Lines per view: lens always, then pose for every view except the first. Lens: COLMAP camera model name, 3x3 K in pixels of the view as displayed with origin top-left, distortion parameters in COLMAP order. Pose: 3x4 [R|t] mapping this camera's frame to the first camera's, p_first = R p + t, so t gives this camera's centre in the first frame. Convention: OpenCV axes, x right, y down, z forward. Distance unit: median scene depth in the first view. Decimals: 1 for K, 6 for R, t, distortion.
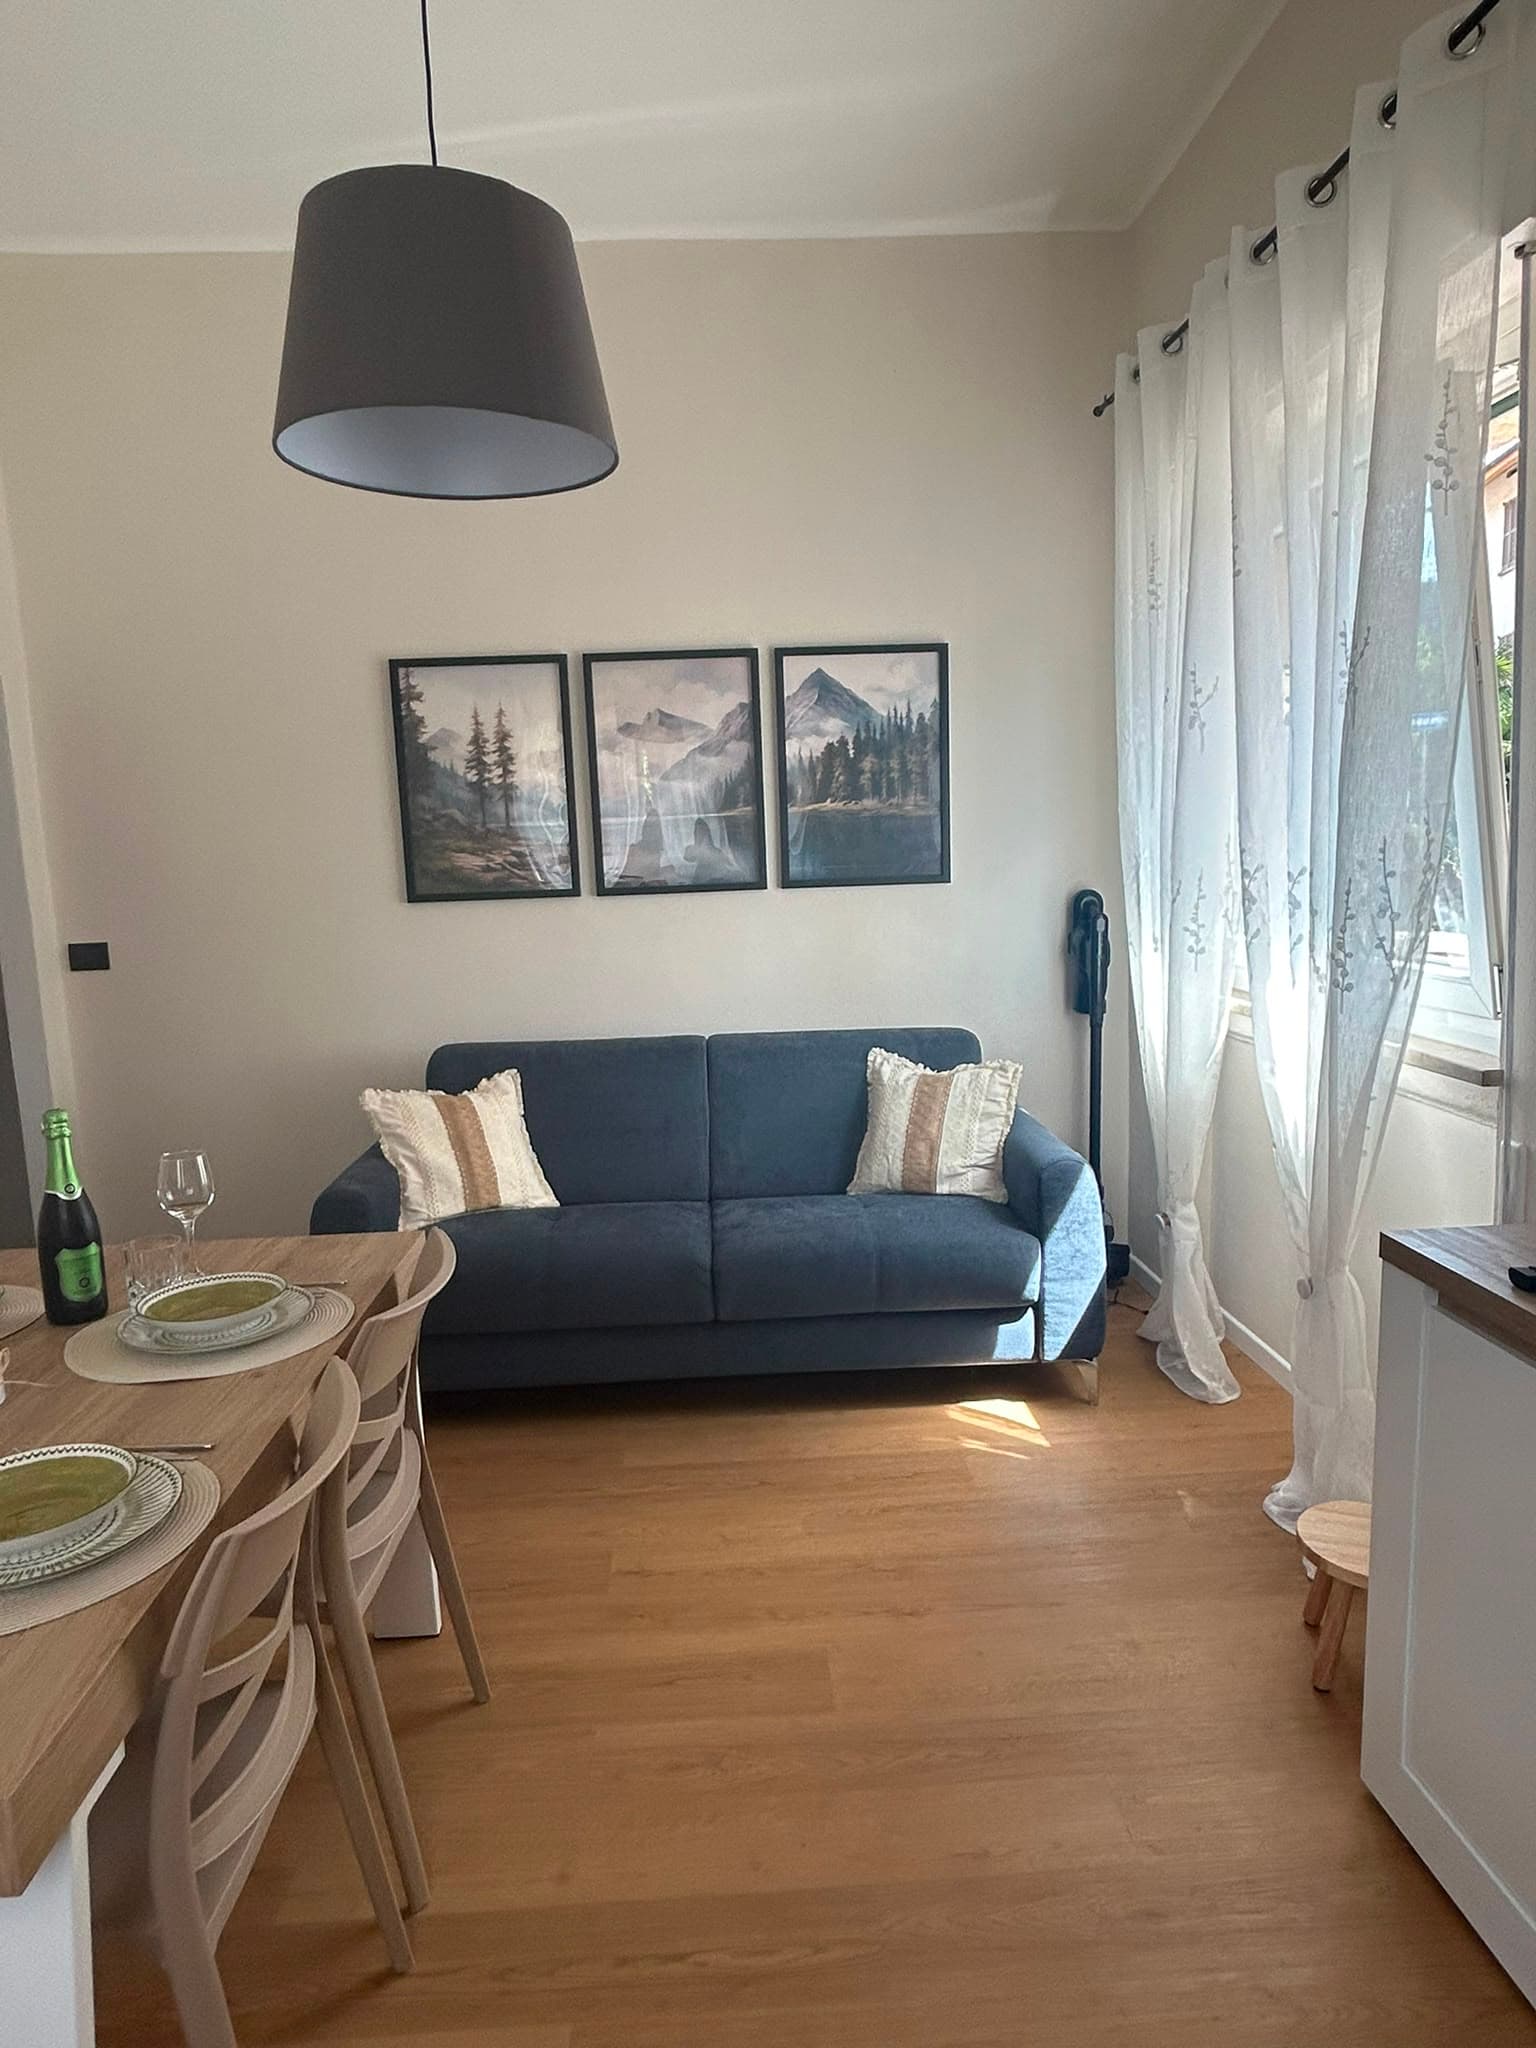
lens RADIAL K [[1310.0, 0, 768.0], [0, 1310.0, 1024.0], [0, 0, 1]] dist [0.006882, 0.033938]
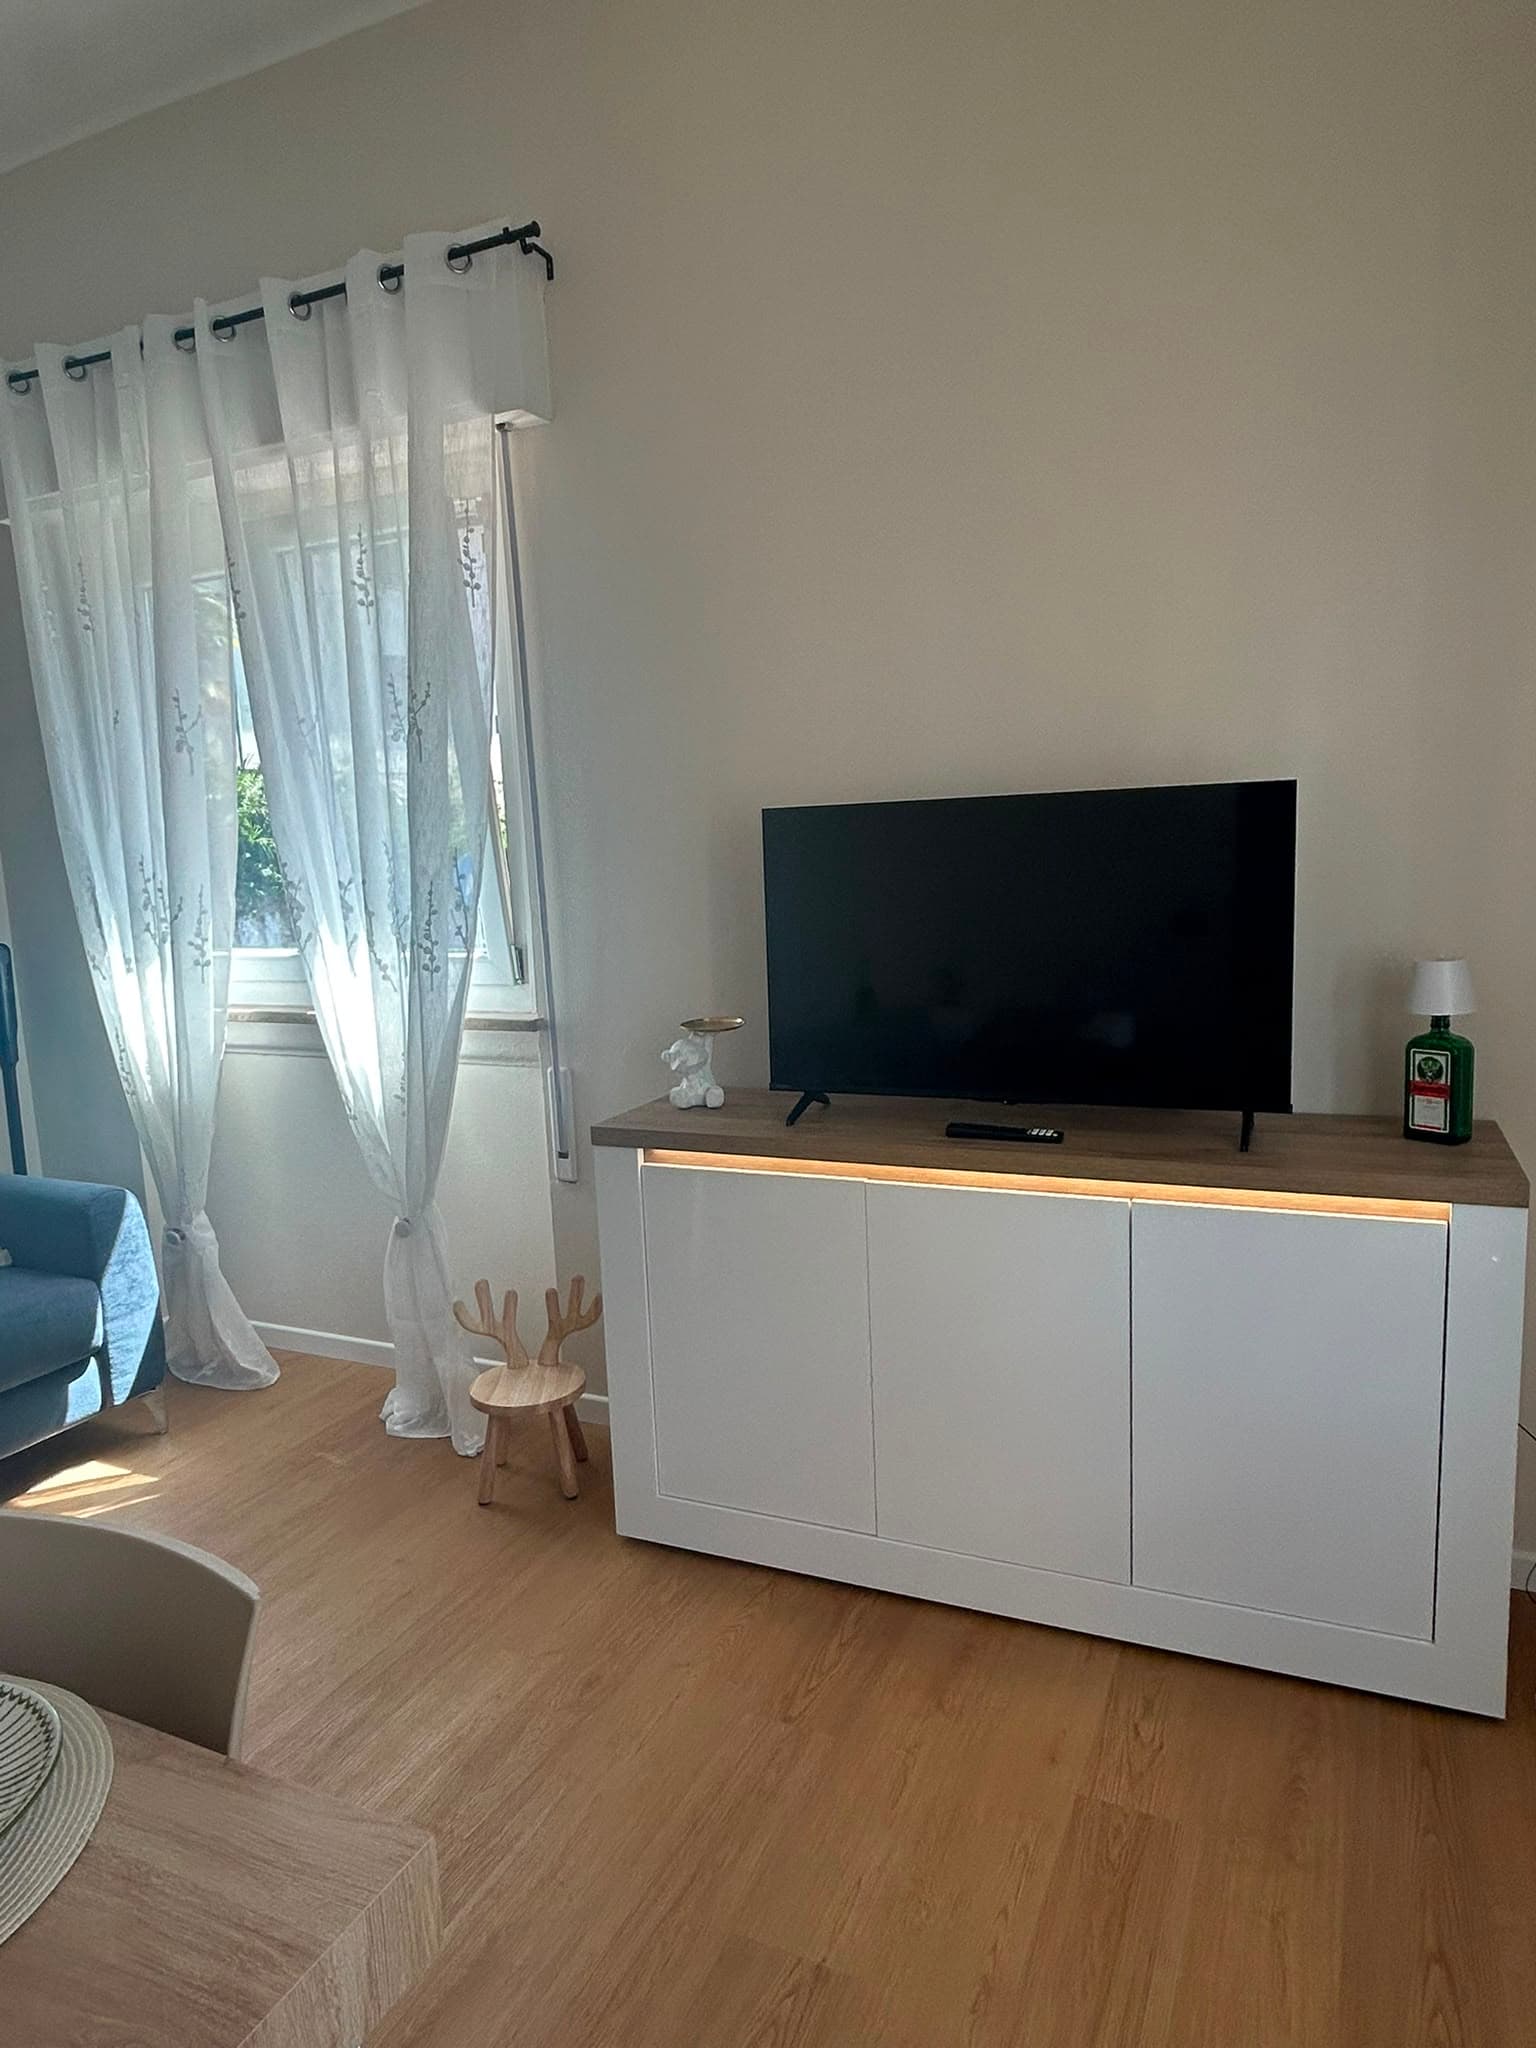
lens RADIAL K [[1310.0, 0, 768.0], [0, 1310.0, 1024.0], [0, 0, 1]] dist [0.006882, 0.033938]
pose [[0.485412, -0.112289, 0.867044, -0.359793], [0.146665, 0.988123, 0.045860, 0.009398], [-0.861896, 0.104904, 0.496116, 0.092535]]
